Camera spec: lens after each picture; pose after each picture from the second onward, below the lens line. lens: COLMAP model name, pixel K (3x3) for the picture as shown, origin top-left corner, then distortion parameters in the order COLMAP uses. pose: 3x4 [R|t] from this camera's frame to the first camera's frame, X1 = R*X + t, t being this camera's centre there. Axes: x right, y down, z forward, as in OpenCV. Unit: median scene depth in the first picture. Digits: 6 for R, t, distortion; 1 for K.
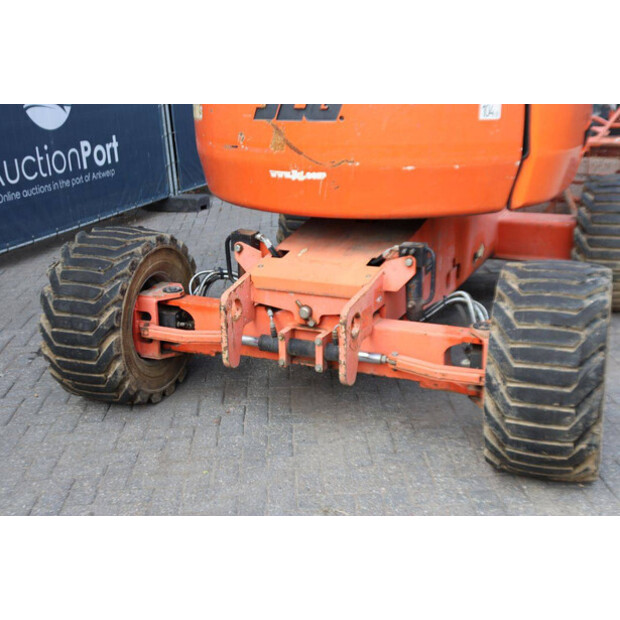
lens RADIAL K [[842.3, 0, 308.9], [0, 842.3, 301.1], [0, 0, 1]] dist [0.087655, 0.000000]
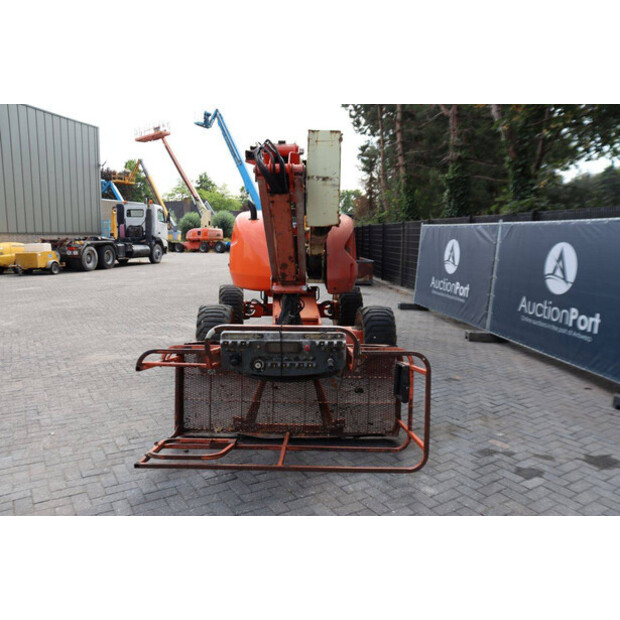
lens RADIAL K [[504.3, 0, 308.9], [0, 504.3, 315.8], [0, 0, 1]] dist [-0.129068, 0.056679]
pose [[-0.876688, 0.099808, -0.470592, 1.032989], [-0.120453, 0.901534, 0.415605, -0.923581], [0.465735, 0.421040, -0.778342, 2.847942]]
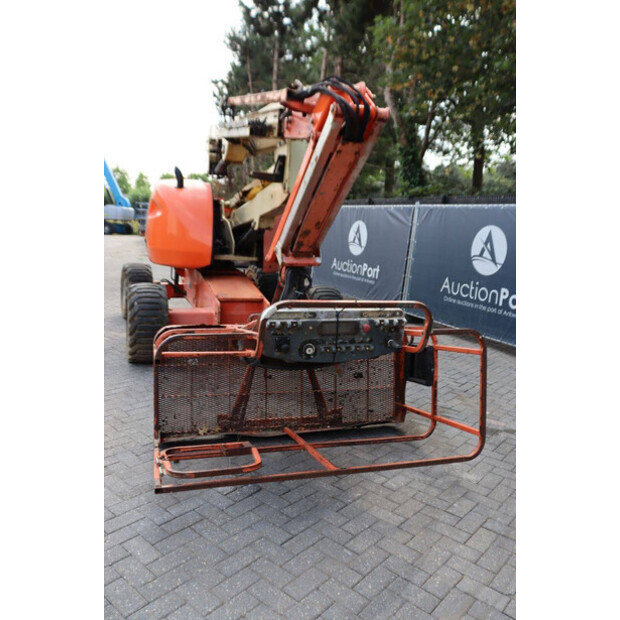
lens RADIAL K [[504.3, 0, 313.8], [0, 504.3, 308.1], [0, 0, 1]] dist [-0.129068, 0.056679]
pose [[-0.688267, 0.114994, -0.716286, 1.205529], [-0.237212, 0.897409, 0.372005, -0.801370], [0.685579, 0.425951, -0.590379, 2.577960]]
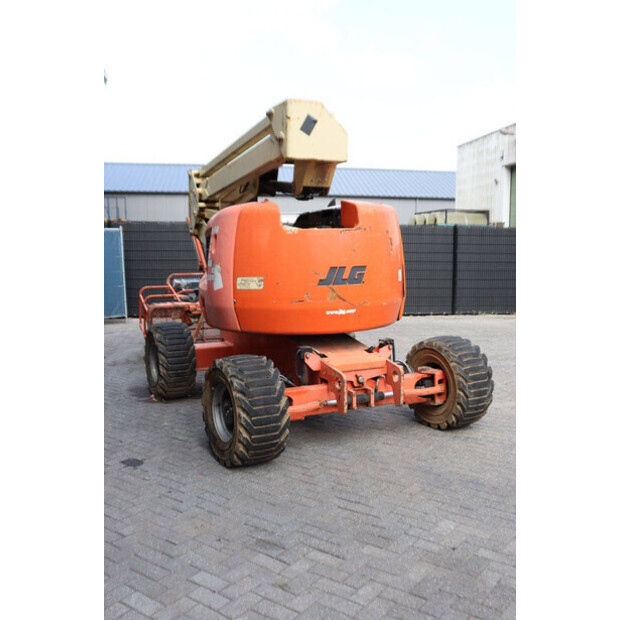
lens RADIAL K [[634.8, 0, 312.0], [0, 634.8, 303.2], [0, 0, 1]] dist [-0.043020, 0.000000]
pose [[0.632540, -0.062590, 0.771995, -1.141351], [0.219446, 0.970369, -0.101131, -0.032617], [-0.742790, 0.233380, 0.627532, 0.111586]]
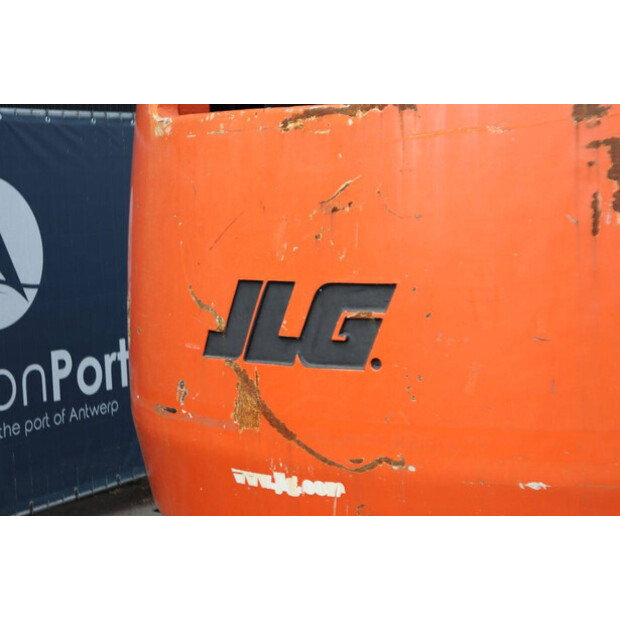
lens RADIAL K [[1462.1, 0, 314.0], [0, 1462.1, 310.3], [0, 0, 1]] dist [0.458646, 0.000000]
pose [[0.982313, 0.020904, -0.186076, 0.134229], [-0.056505, 0.980515, -0.188144, -0.090102], [0.178517, 0.195330, 0.964354, 0.236040]]
